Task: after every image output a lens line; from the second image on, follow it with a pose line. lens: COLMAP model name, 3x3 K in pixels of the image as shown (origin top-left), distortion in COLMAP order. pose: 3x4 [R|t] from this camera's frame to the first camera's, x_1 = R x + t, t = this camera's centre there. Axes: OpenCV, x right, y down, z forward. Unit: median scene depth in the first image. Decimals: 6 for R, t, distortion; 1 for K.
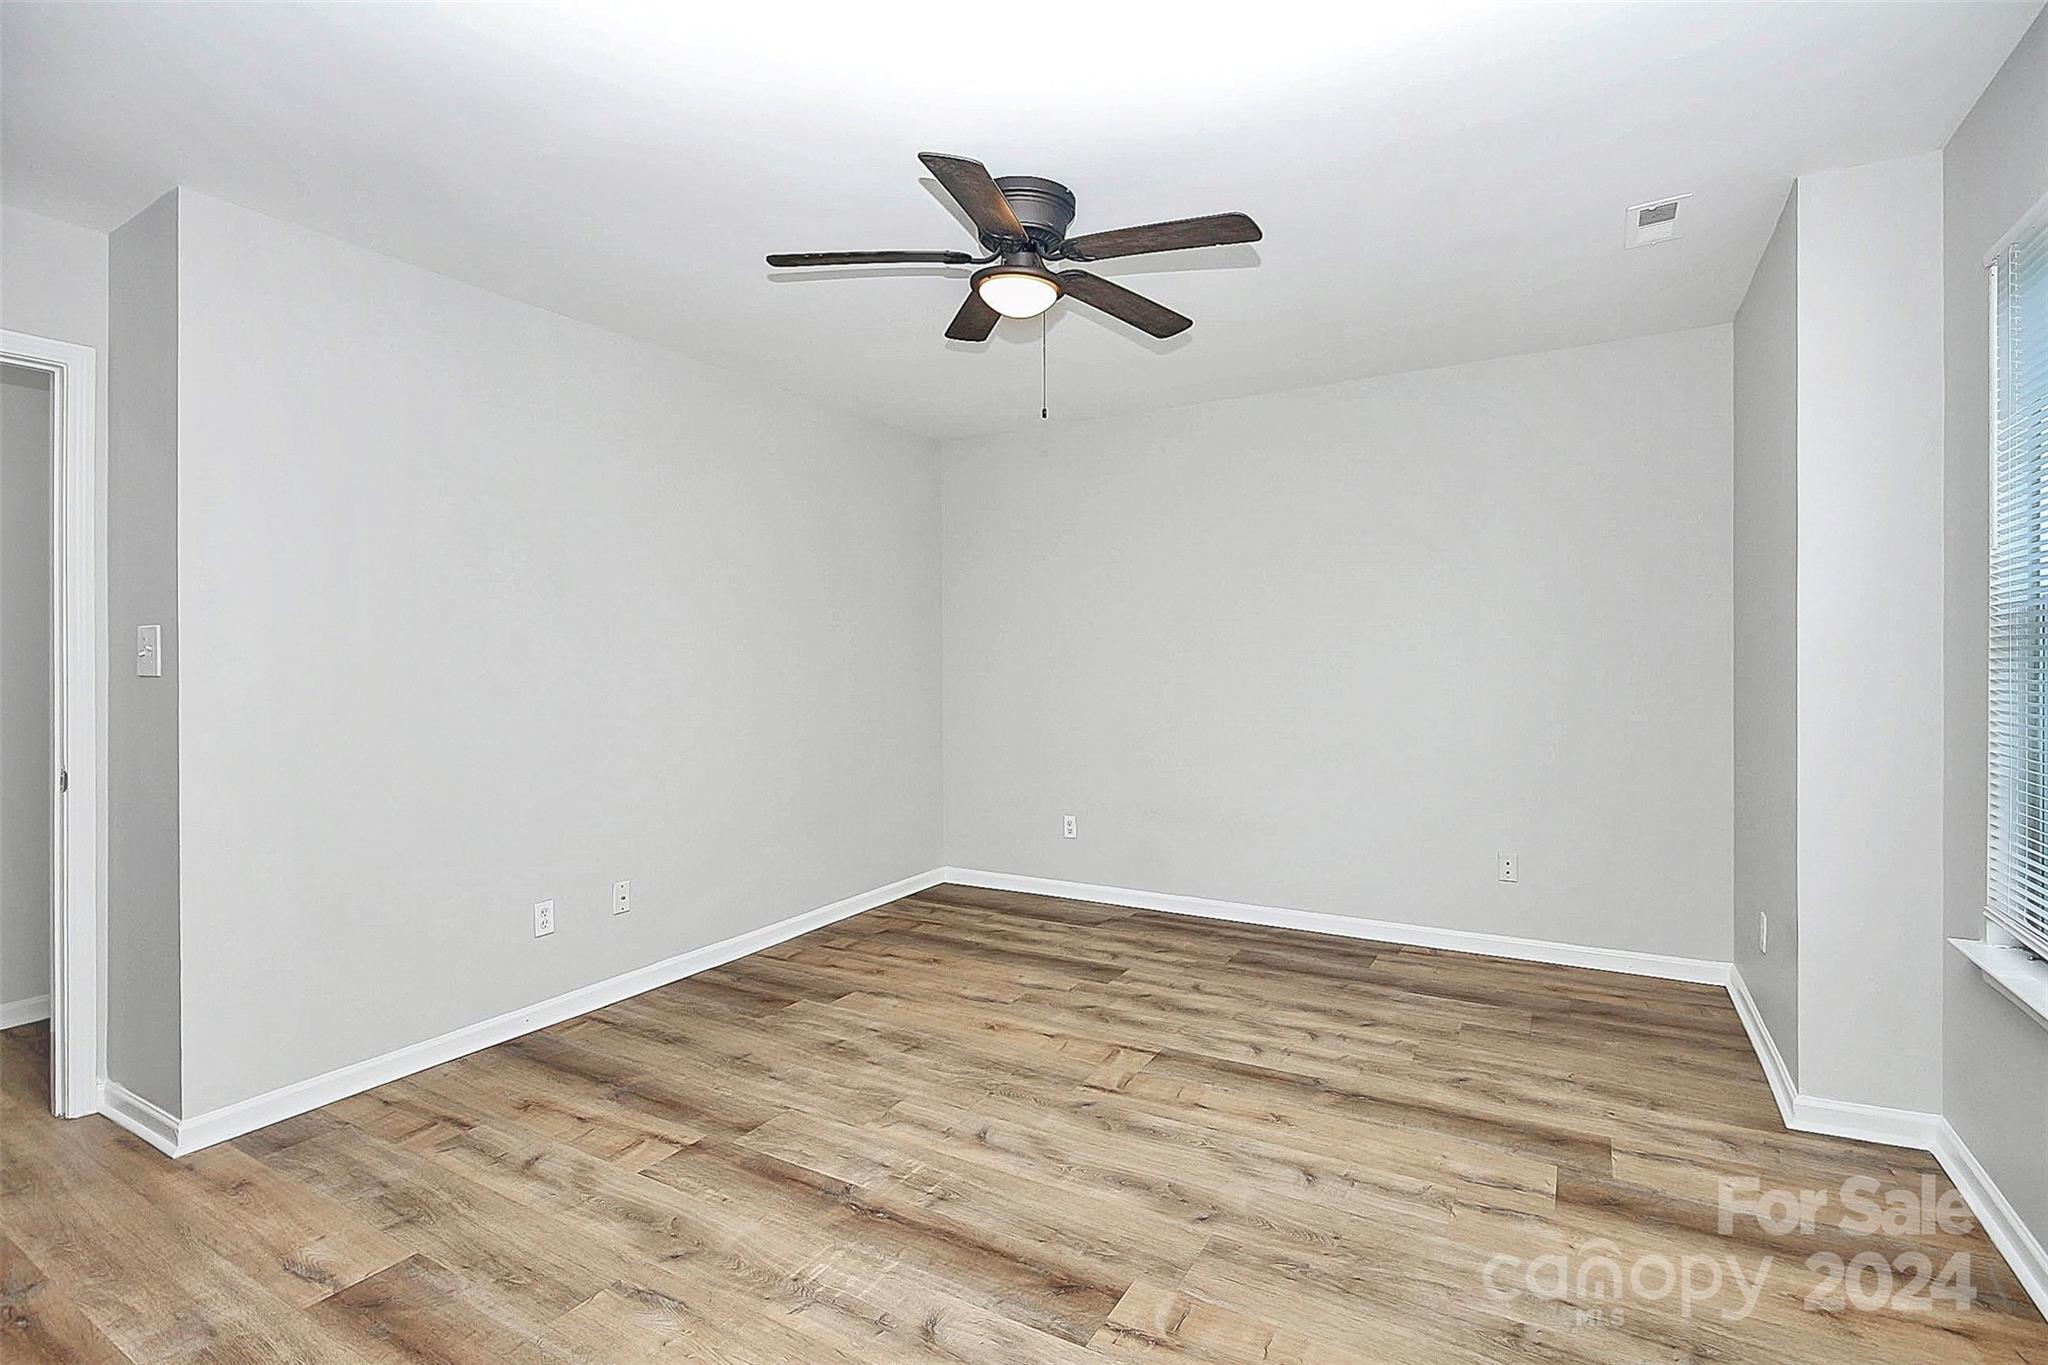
lens RADIAL K [[948.5, 0, 1039.9], [0, 948.5, 685.2], [0, 0, 1]] dist [-0.005274, -0.007181]
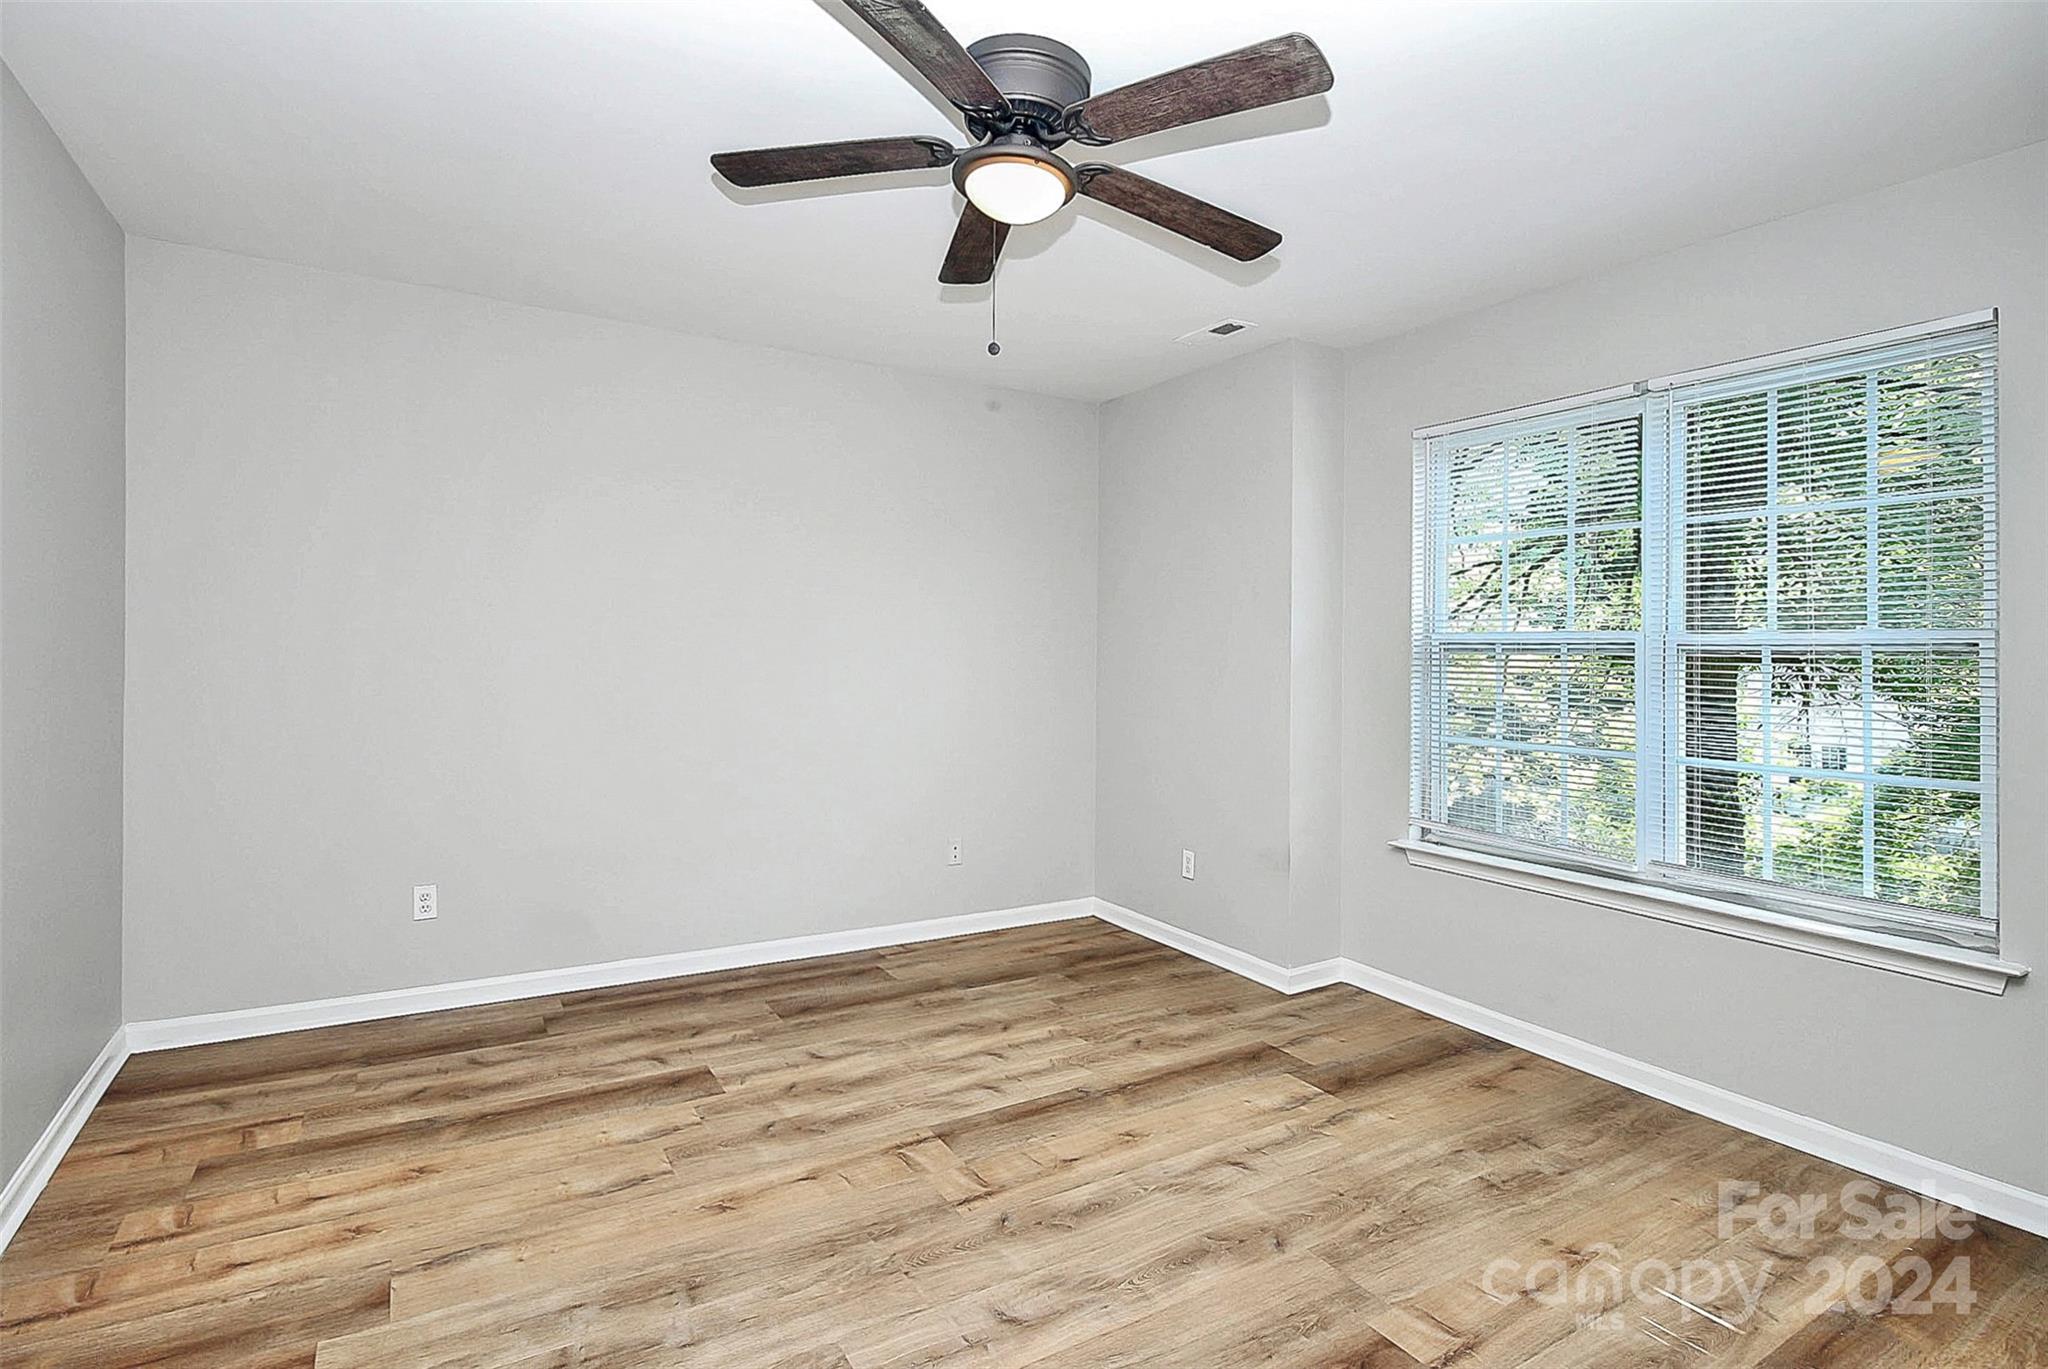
lens RADIAL K [[948.5, 0, 1034.0], [0, 948.5, 664.4], [0, 0, 1]] dist [-0.005274, -0.007181]
pose [[0.517351, 0.000337, 0.855773, -0.496997], [0.006481, 0.999970, -0.004313, -0.029343], [-0.855749, 0.007778, 0.517333, 0.423089]]
